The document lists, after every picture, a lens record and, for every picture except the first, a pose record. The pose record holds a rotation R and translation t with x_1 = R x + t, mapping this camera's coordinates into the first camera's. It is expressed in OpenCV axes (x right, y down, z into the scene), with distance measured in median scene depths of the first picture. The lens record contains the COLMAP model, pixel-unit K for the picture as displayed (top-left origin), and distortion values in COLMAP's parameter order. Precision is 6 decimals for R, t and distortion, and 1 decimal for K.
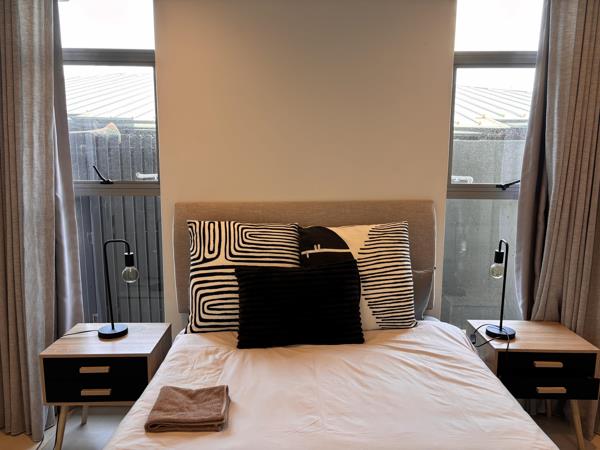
lens RADIAL K [[458.6, 0, 299.8], [0, 458.6, 221.8], [0, 0, 1]] dist [0.040580, -0.029428]
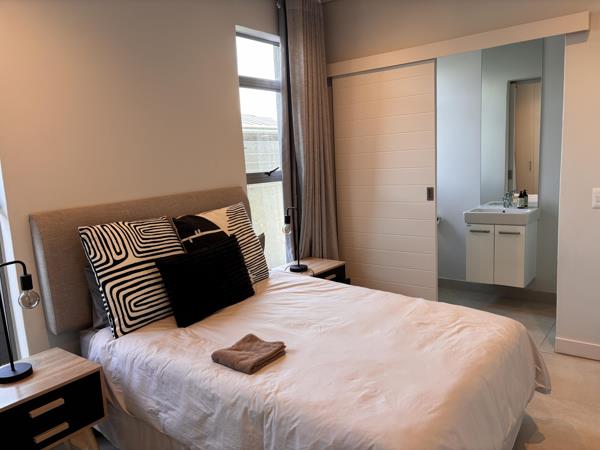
lens RADIAL K [[458.6, 0, 300.1], [0, 458.6, 228.5], [0, 0, 1]] dist [0.040580, -0.029428]
pose [[0.605024, -0.156962, 0.780582, -0.732779], [0.151852, 0.985128, 0.080394, -0.008451], [-0.781593, 0.069893, 0.619861, 0.063025]]
